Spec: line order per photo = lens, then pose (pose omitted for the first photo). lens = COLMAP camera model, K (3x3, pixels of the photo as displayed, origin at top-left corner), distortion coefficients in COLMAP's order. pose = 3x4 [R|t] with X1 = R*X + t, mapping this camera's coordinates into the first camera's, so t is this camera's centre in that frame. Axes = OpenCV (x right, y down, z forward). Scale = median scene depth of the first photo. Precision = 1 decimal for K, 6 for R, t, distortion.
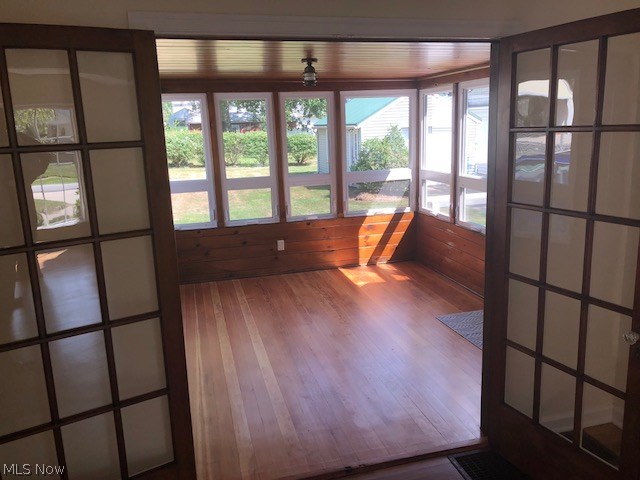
lens RADIAL K [[527.1, 0, 327.0], [0, 527.1, 236.3], [0, 0, 1]] dist [0.050497, -0.044255]
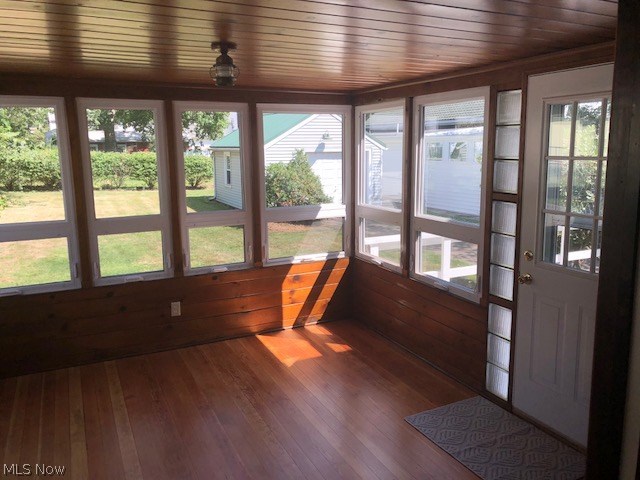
lens RADIAL K [[527.1, 0, 322.5], [0, 527.1, 231.6], [0, 0, 1]] dist [0.050497, -0.044255]
pose [[0.982094, -0.006999, 0.188261, -0.025442], [0.016644, 0.998625, -0.049704, -0.048262], [-0.187654, 0.051947, 0.980861, 0.234264]]
